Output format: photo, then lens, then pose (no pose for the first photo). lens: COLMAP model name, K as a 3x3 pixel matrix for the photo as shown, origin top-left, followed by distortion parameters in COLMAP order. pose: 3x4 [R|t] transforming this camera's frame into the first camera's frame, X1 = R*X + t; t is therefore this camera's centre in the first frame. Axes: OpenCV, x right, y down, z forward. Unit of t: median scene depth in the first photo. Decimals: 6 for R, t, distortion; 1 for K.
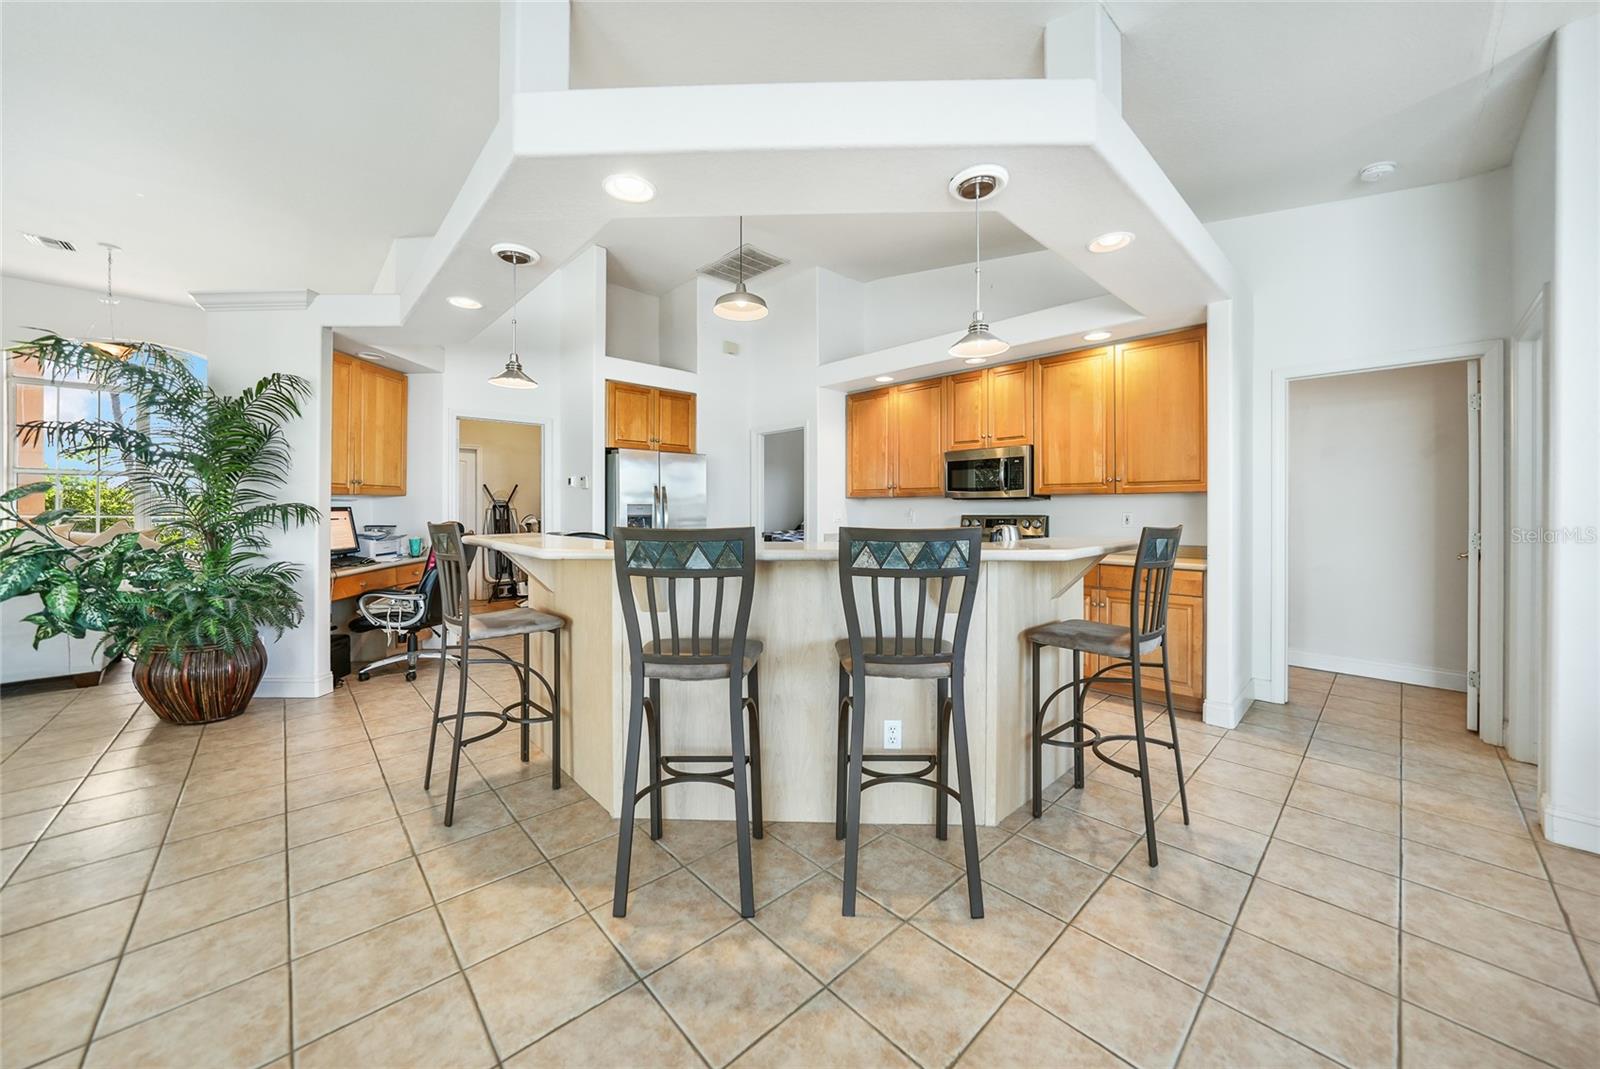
lens RADIAL K [[563.1, 0, 800.1], [0, 563.1, 517.7], [0, 0, 1]] dist [0.000289, -0.000014]
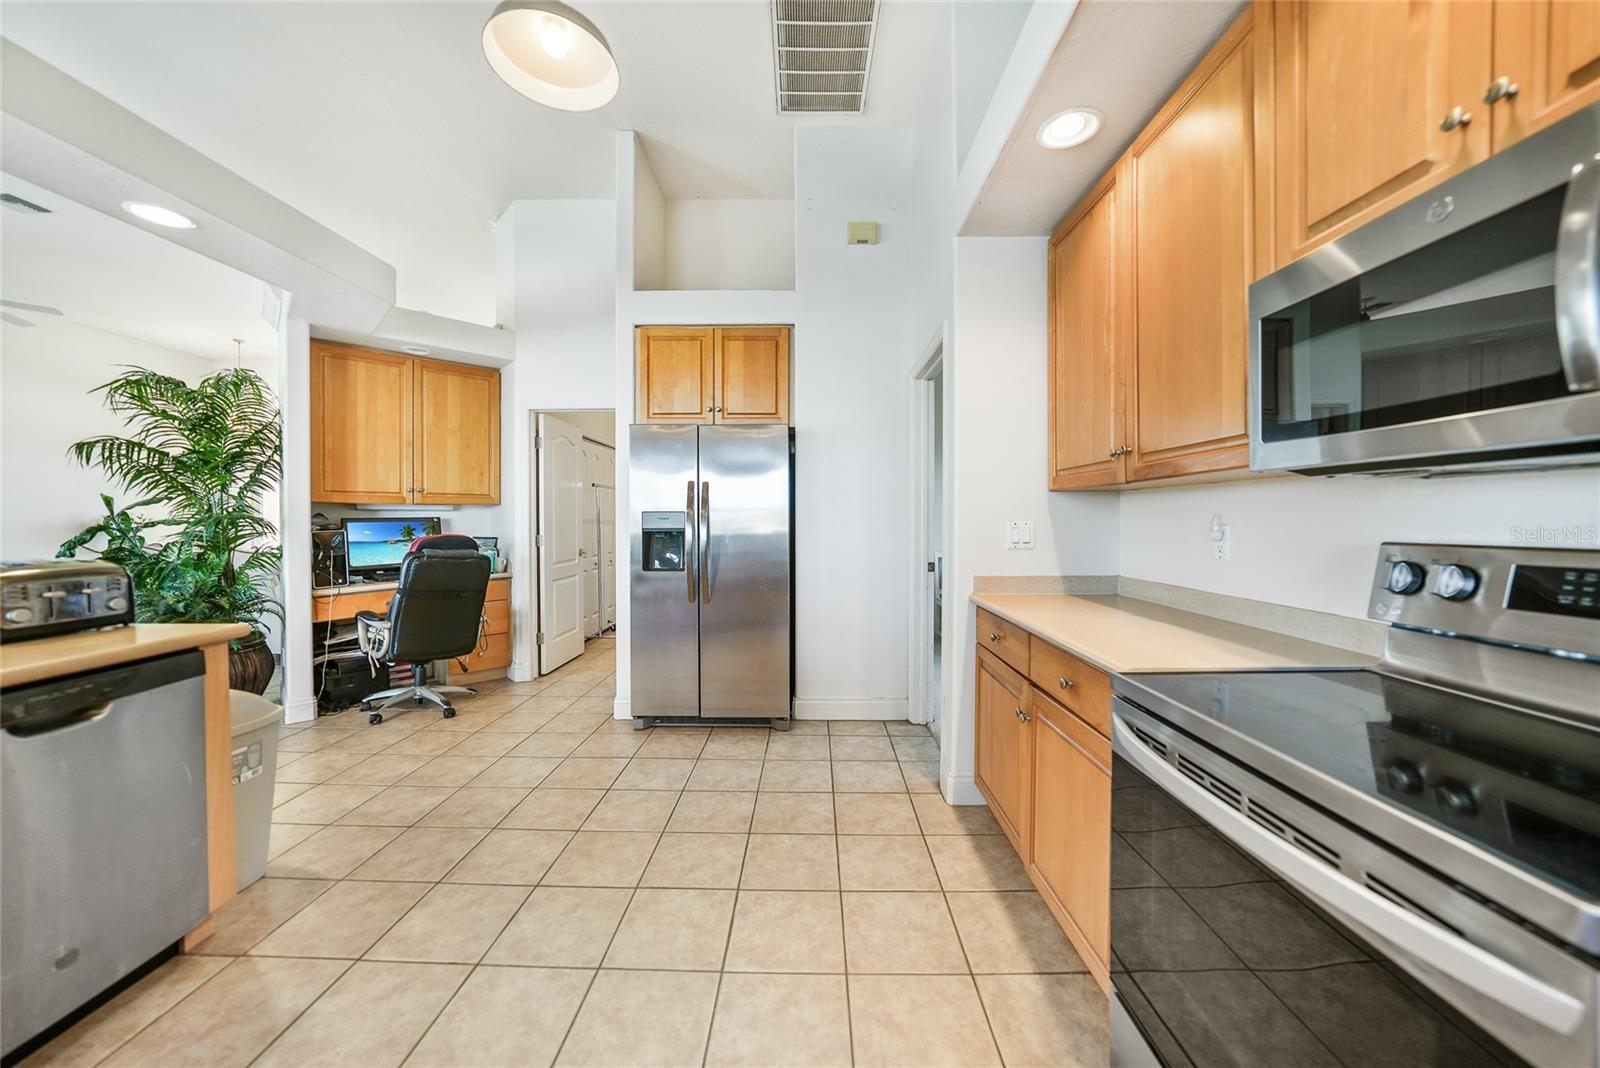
lens RADIAL K [[563.1, 0, 804.5], [0, 563.1, 530.3], [0, 0, 1]] dist [0.000289, -0.000014]
pose [[0.732572, 0.012952, -0.680566, 0.265697], [-0.009660, 0.999916, 0.008631, -0.009017], [0.680621, 0.000251, 0.732636, 0.645920]]
